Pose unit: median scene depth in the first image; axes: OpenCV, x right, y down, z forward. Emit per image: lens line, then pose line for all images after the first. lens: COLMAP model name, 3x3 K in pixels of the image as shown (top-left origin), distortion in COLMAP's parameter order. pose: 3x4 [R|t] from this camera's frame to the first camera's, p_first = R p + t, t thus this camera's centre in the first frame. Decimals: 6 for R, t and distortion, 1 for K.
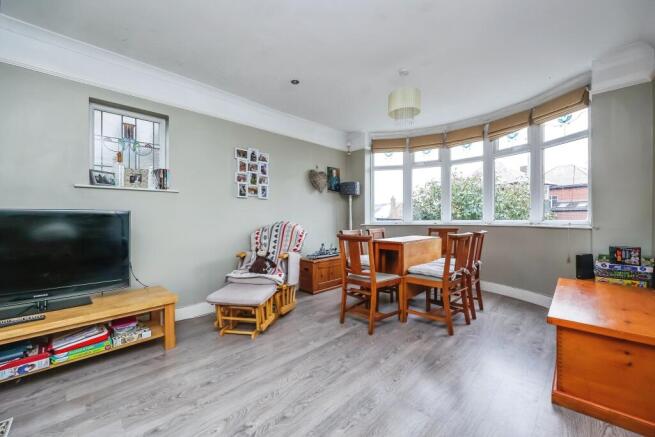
lens RADIAL K [[263.6, 0, 327.5], [0, 263.6, 218.5], [0, 0, 1]] dist [0.000254, 0.000153]
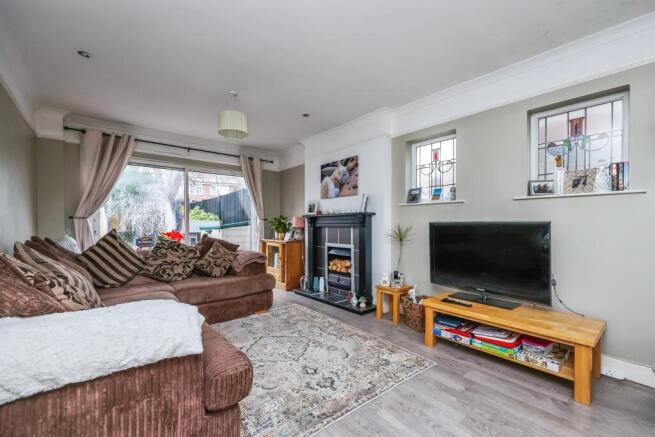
lens RADIAL K [[270.3, 0, 326.0], [0, 270.3, 228.5], [0, 0, 1]] dist [-0.001055, -0.000152]
pose [[-0.093104, 0.019601, -0.995463, 0.247373], [-0.008761, 0.999751, 0.020505, -0.019076], [0.995618, 0.010631, -0.092909, 0.354400]]
